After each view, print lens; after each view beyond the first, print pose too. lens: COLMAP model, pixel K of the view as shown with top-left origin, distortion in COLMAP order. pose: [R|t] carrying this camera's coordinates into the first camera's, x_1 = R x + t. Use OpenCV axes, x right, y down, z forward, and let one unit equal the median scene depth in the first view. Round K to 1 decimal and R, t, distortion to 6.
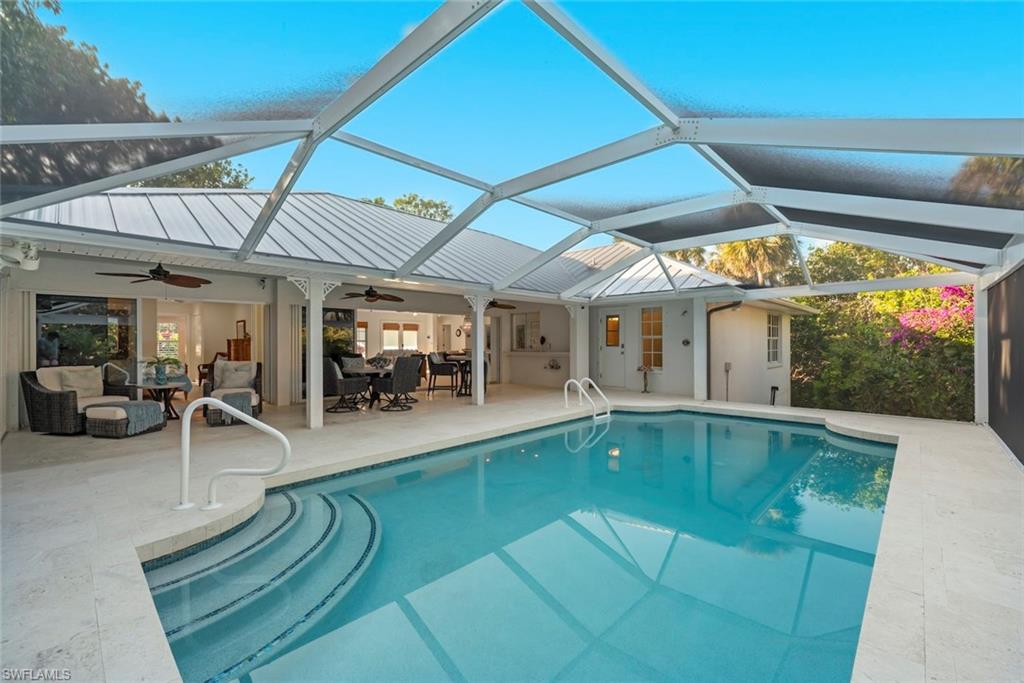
lens RADIAL K [[425.9, 0, 511.4], [0, 425.9, 343.1], [0, 0, 1]] dist [0.001736, 0.000058]
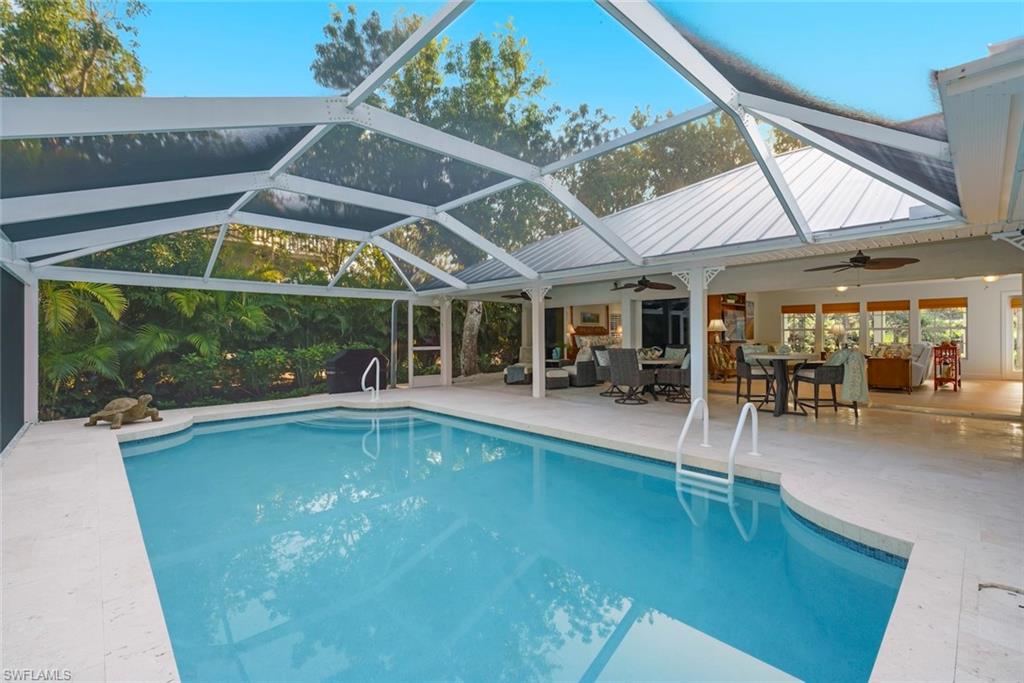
lens RADIAL K [[445.6, 0, 511.7], [0, 445.6, 337.8], [0, 0, 1]] dist [-0.001181, -0.000096]
pose [[-0.062209, 0.007884, -0.998032, 0.748135], [0.009205, 0.999931, 0.007325, -0.000789], [0.998021, -0.008731, -0.062277, 0.785693]]
